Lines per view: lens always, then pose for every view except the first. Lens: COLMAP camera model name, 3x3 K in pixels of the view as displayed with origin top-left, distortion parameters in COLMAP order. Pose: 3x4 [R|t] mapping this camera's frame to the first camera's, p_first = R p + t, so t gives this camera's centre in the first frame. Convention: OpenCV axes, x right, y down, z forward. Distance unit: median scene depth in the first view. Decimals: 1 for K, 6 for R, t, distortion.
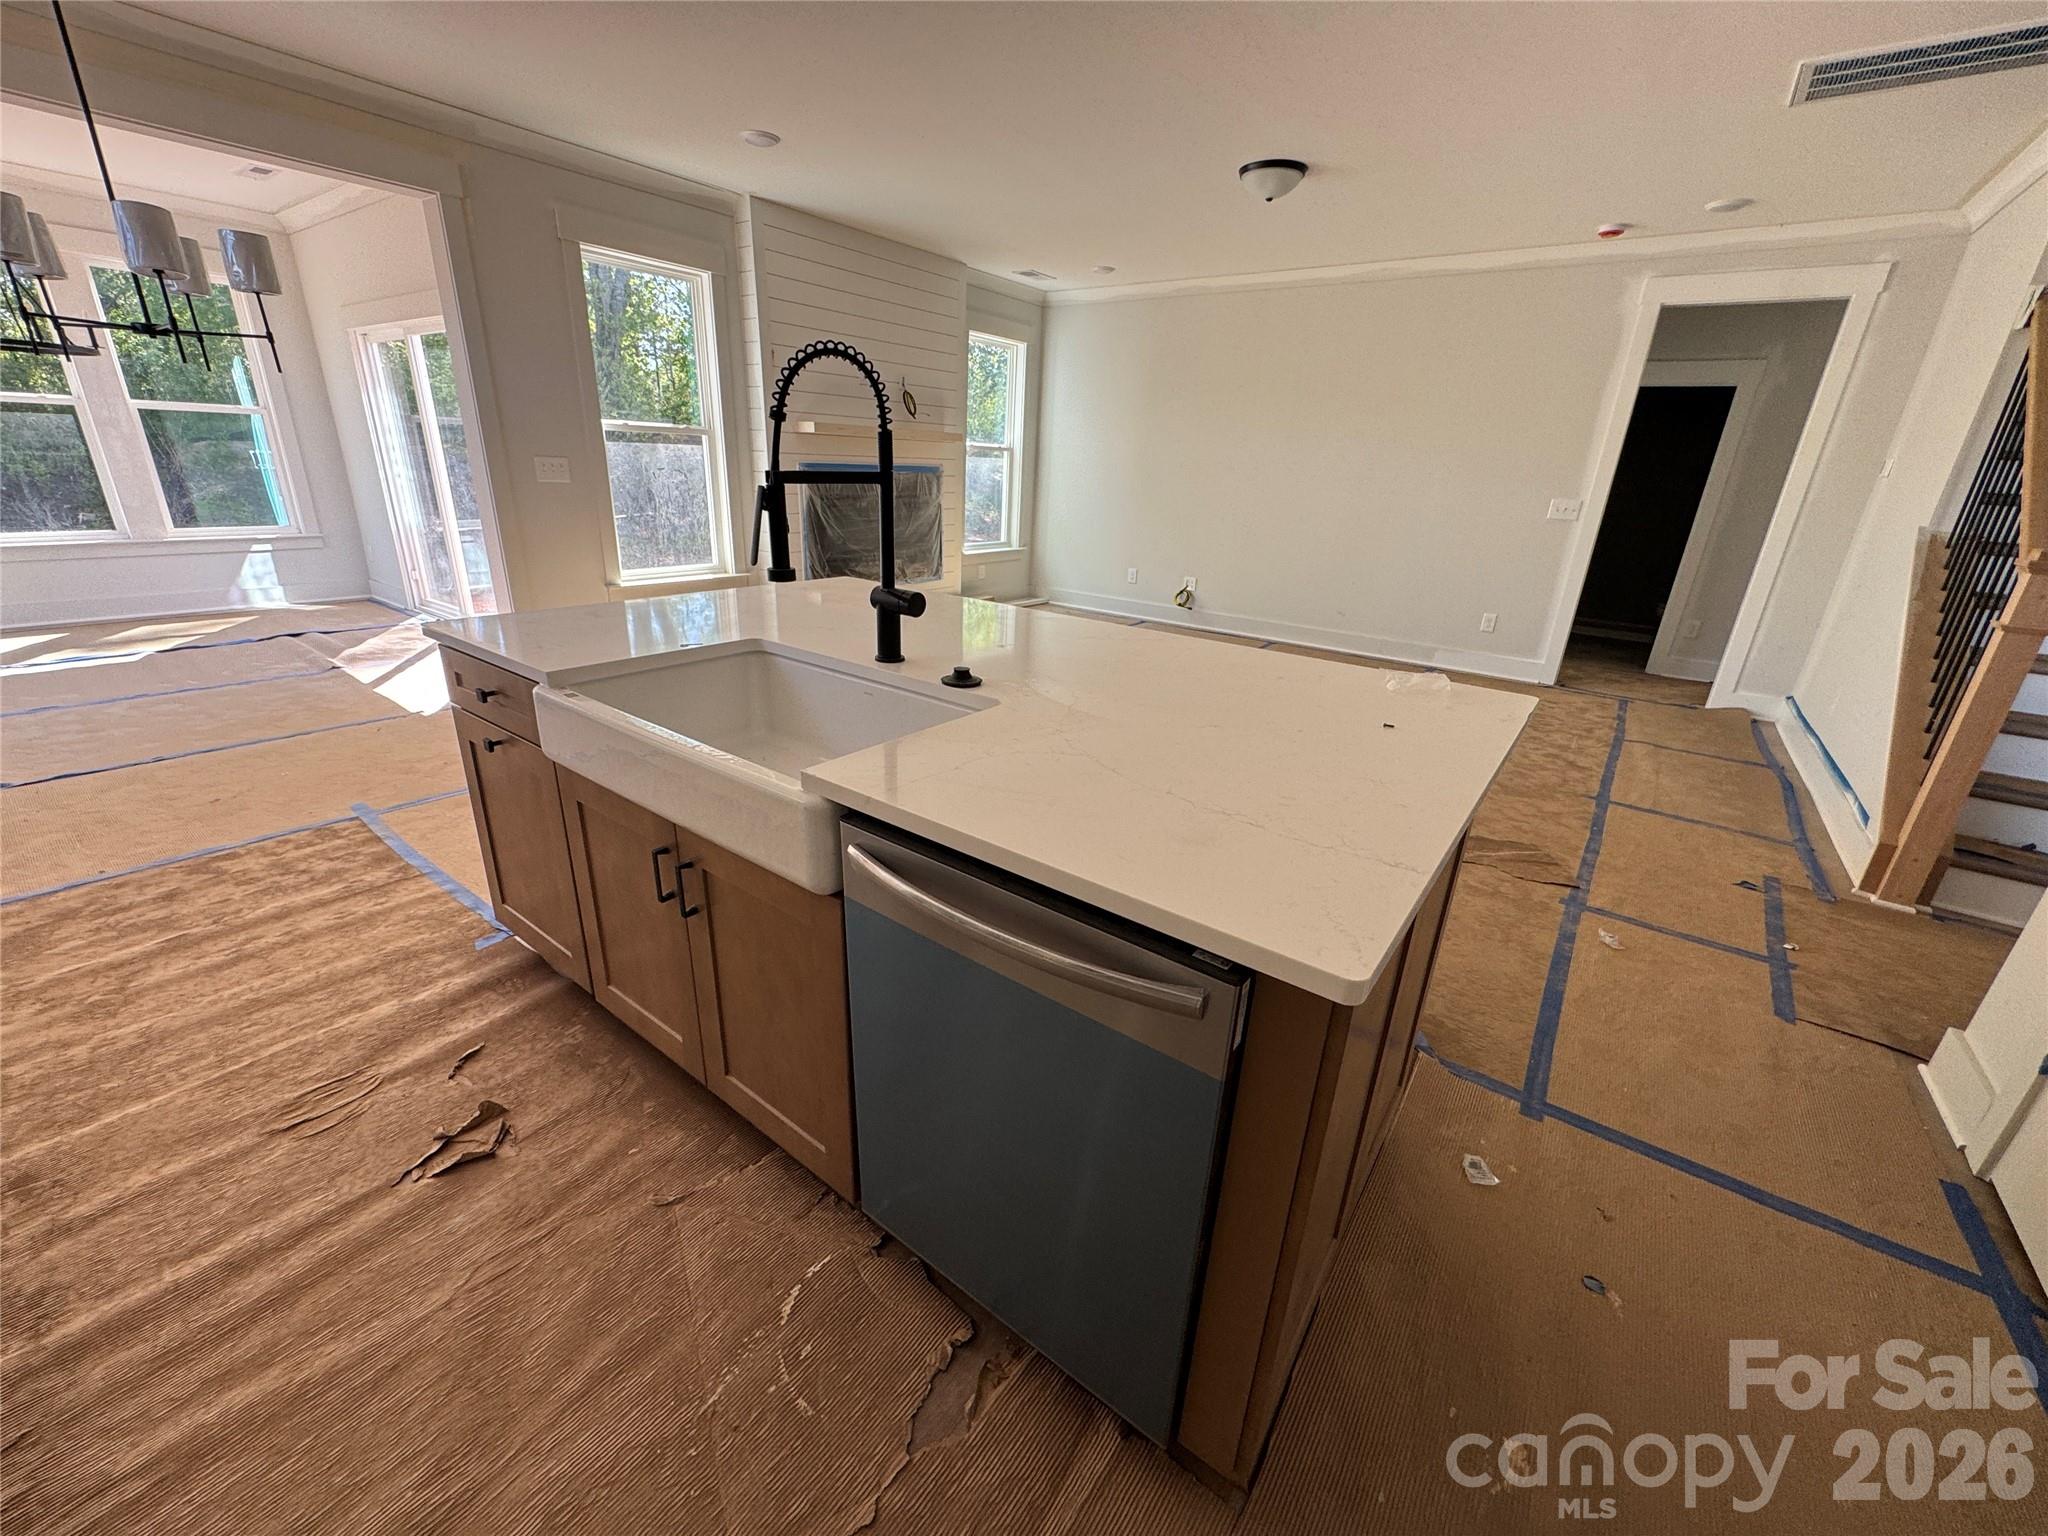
lens RADIAL K [[813.2, 0, 1024.0], [0, 813.2, 768.0], [0, 0, 1]] dist [-0.002789, 0.000108]
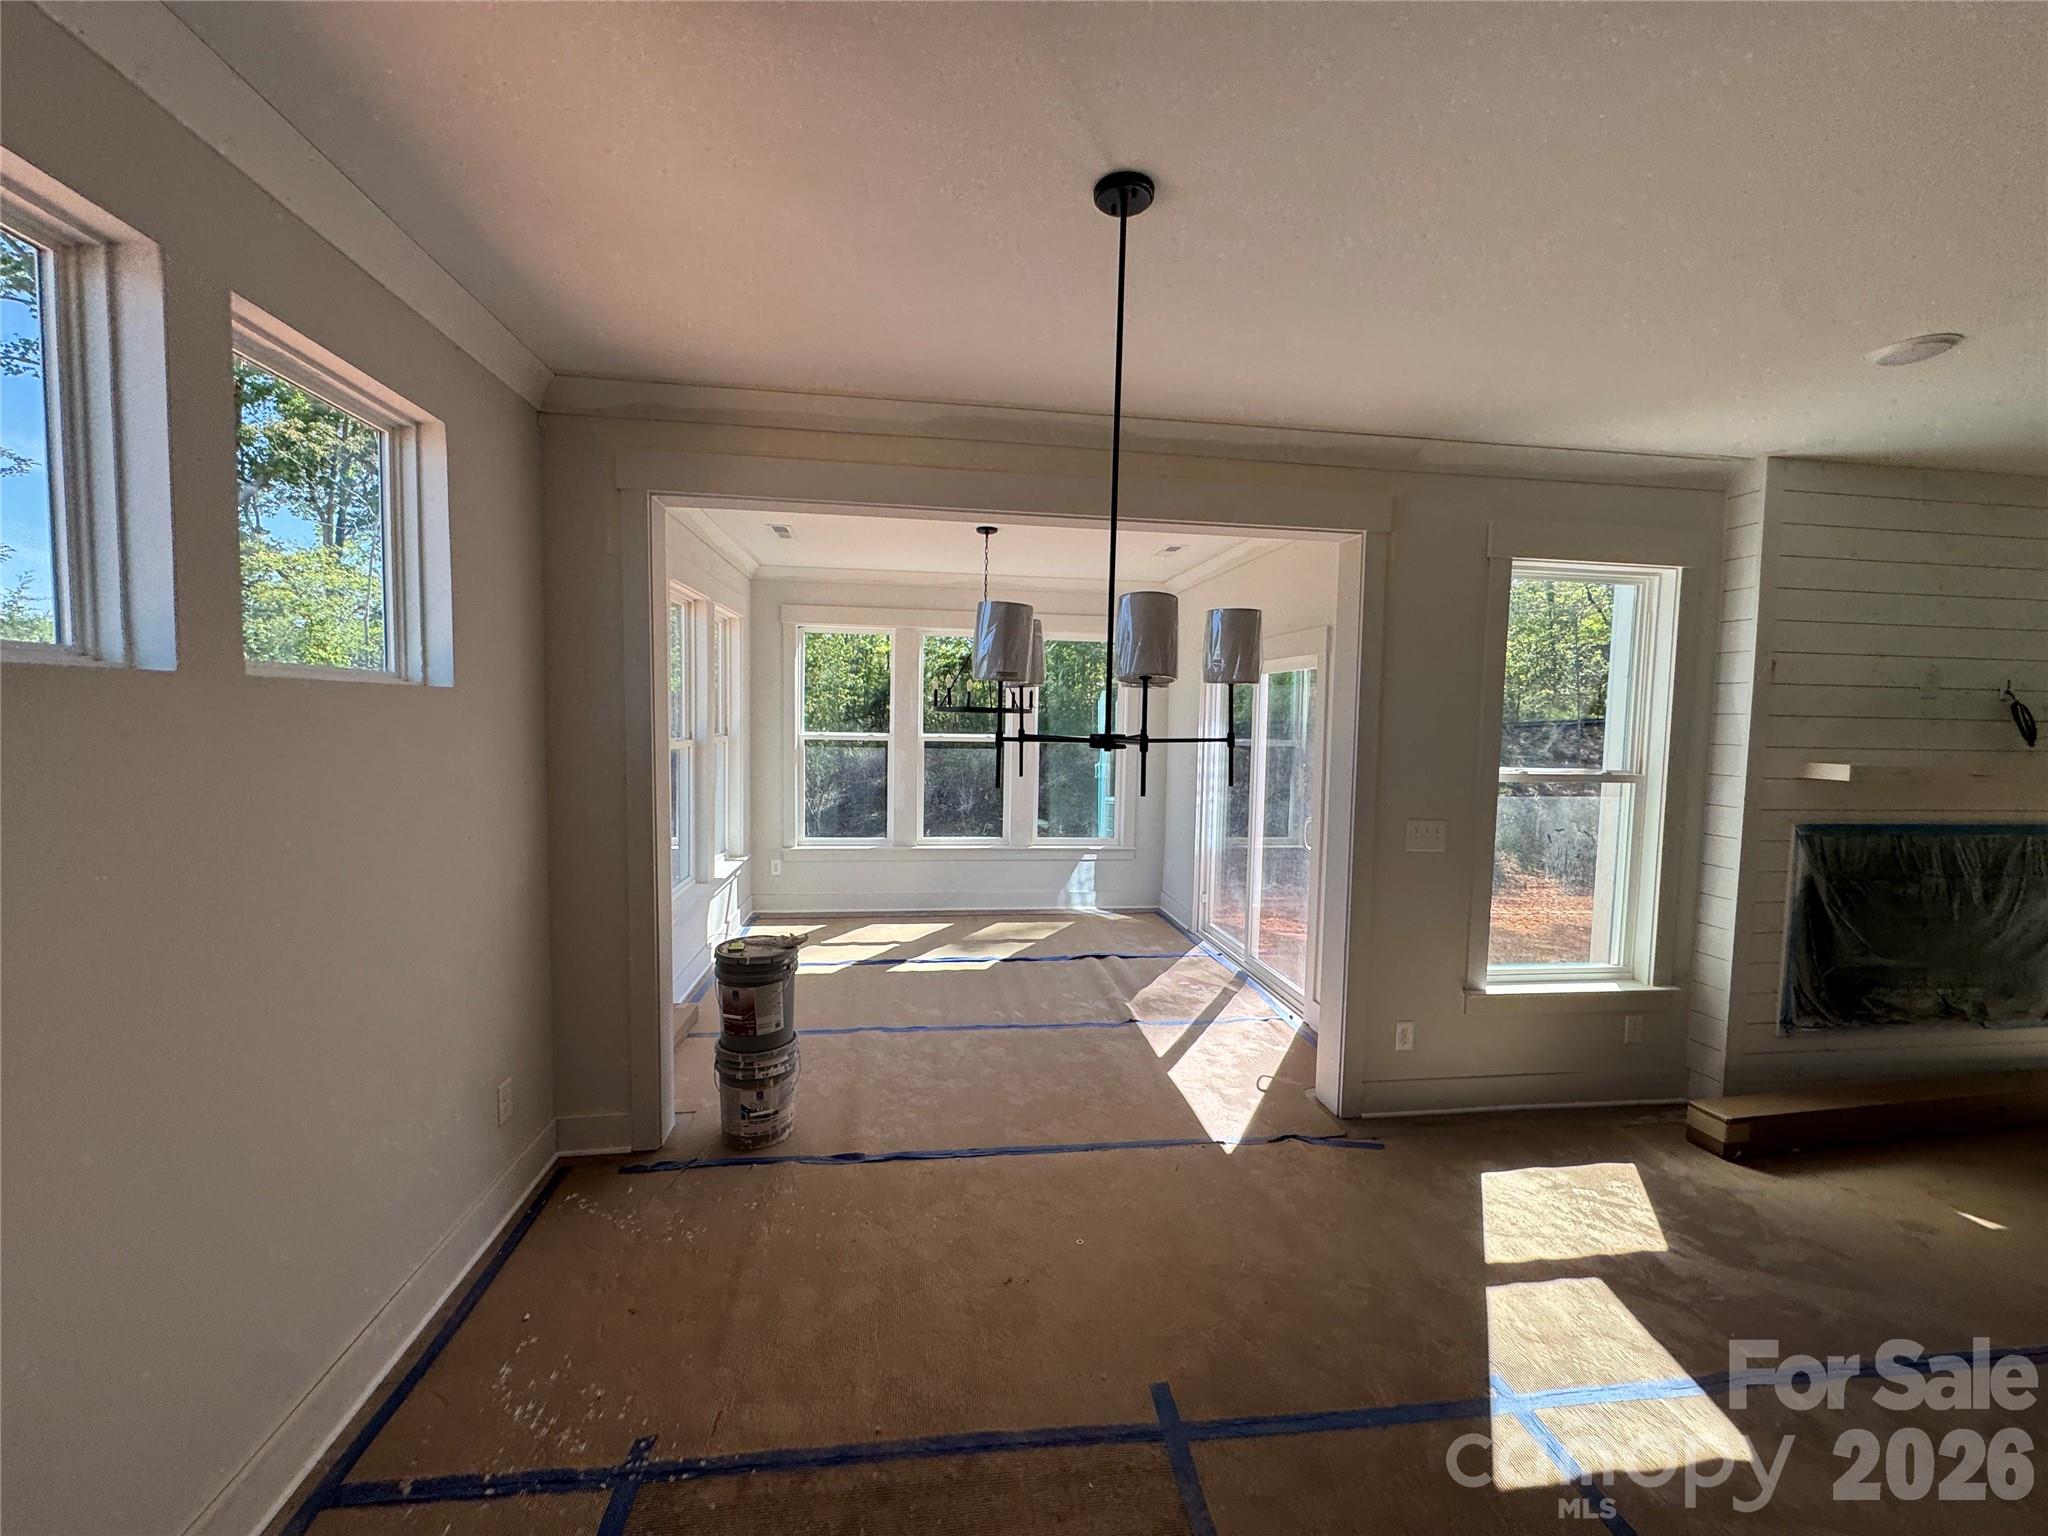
lens RADIAL K [[812.0, 0, 1022.7], [0, 812.0, 766.4], [0, 0, 1]] dist [-0.004201, 0.000521]
pose [[0.699814, 0.015161, -0.714164, -0.282201], [-0.245325, 0.944066, -0.220354, -0.157807], [0.670877, 0.329409, 0.664390, 0.215467]]
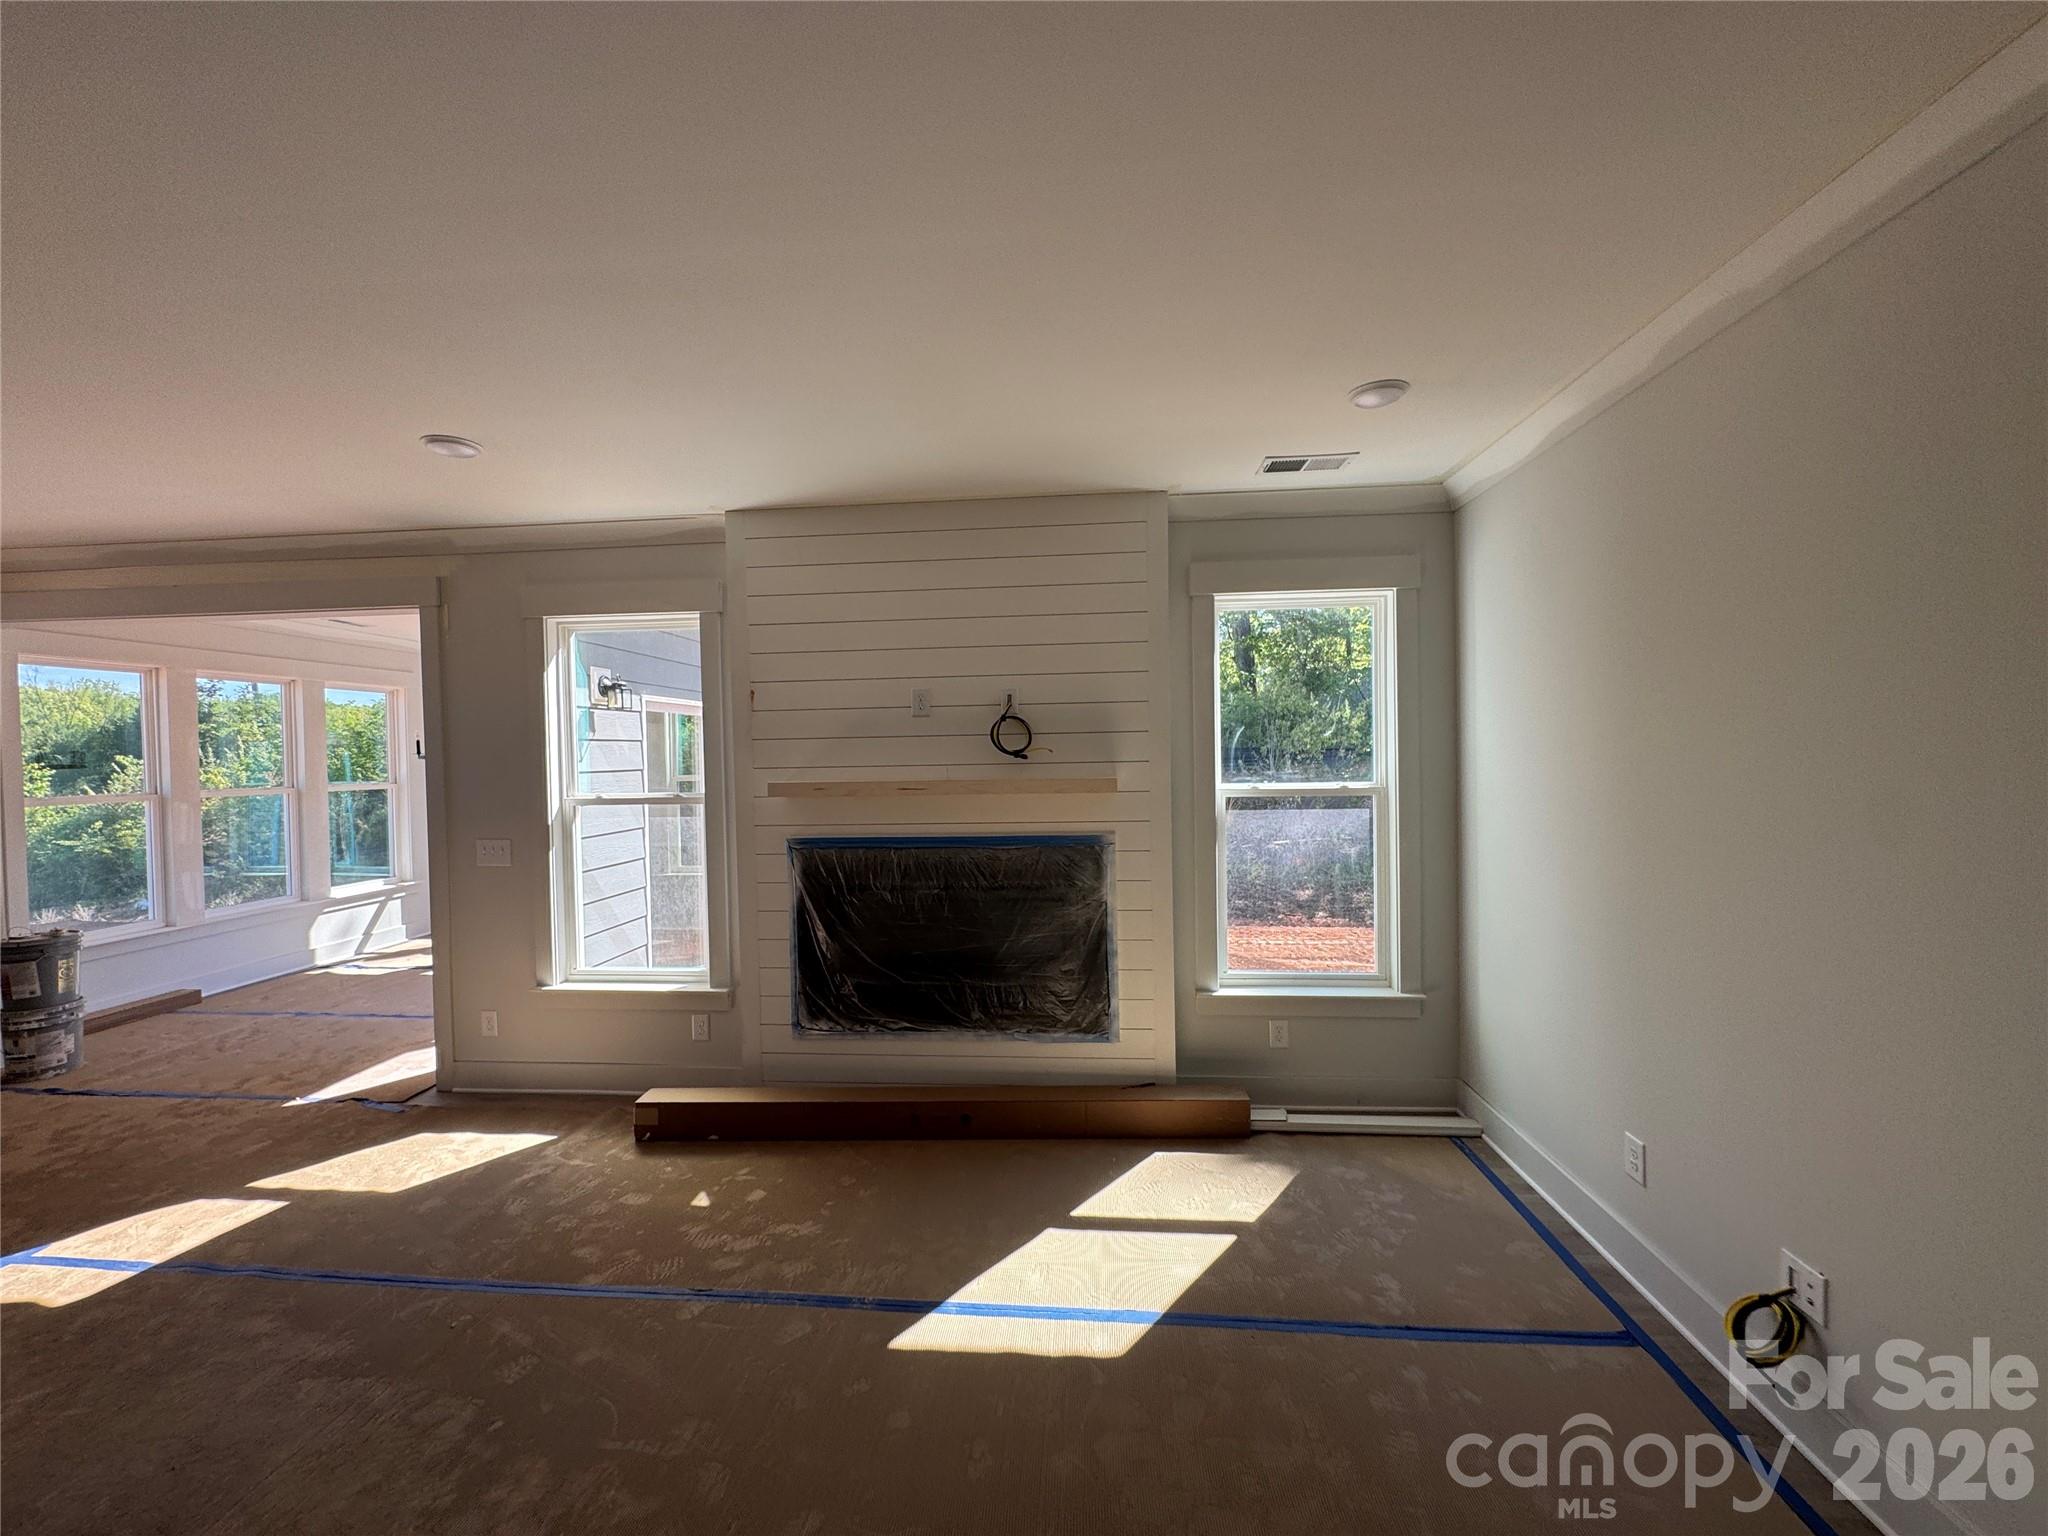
lens RADIAL K [[812.0, 0, 1022.7], [0, 812.0, 766.4], [0, 0, 1]] dist [-0.004201, 0.000521]
pose [[0.528843, -0.037585, -0.847887, 0.439496], [-0.264653, 0.941904, -0.206821, -0.389453], [0.806402, 0.333771, 0.488172, 0.917558]]
